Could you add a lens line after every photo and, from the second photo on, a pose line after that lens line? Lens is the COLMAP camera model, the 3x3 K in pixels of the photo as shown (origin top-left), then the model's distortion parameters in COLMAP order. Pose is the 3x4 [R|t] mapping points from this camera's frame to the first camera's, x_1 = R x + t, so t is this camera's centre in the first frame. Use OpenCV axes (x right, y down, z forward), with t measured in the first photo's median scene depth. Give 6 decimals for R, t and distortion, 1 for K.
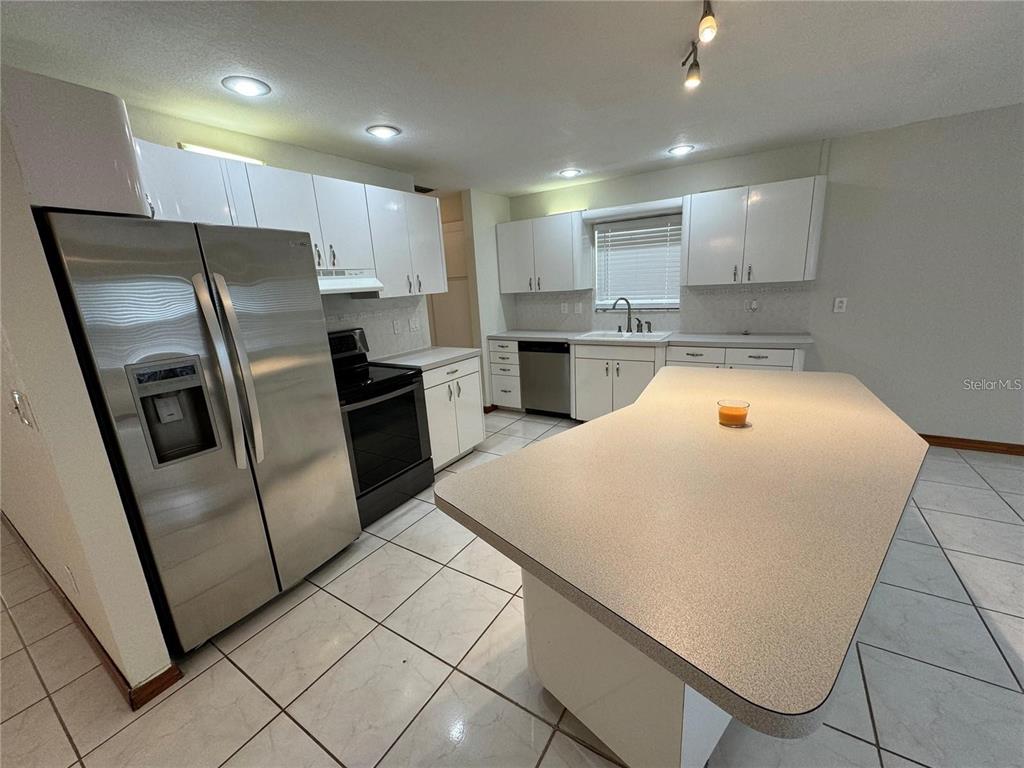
lens RADIAL K [[409.1, 0, 512.9], [0, 409.1, 384.4], [0, 0, 1]] dist [-0.000651, -0.000023]
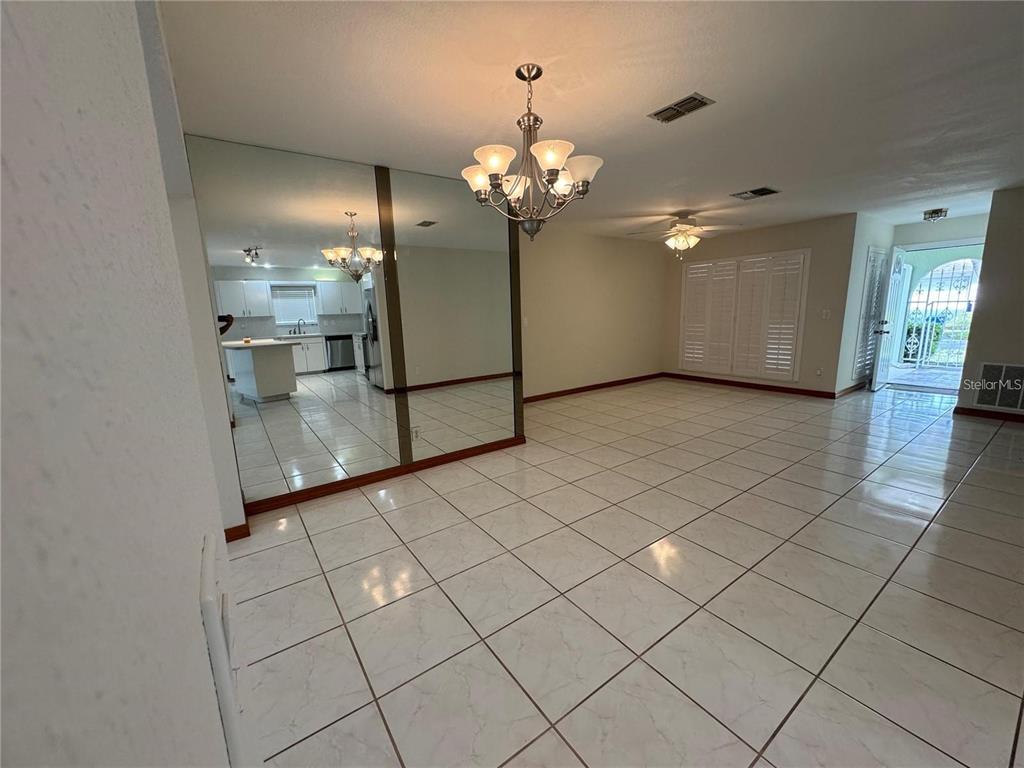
lens RADIAL K [[409.1, 0, 512.9], [0, 409.1, 384.0], [0, 0, 1]] dist [-0.000651, -0.000023]
pose [[0.381606, -0.123797, 0.915997, -1.426579], [0.228668, 0.972831, 0.036215, 0.341999], [-0.895594, 0.195639, 0.399547, -0.963269]]
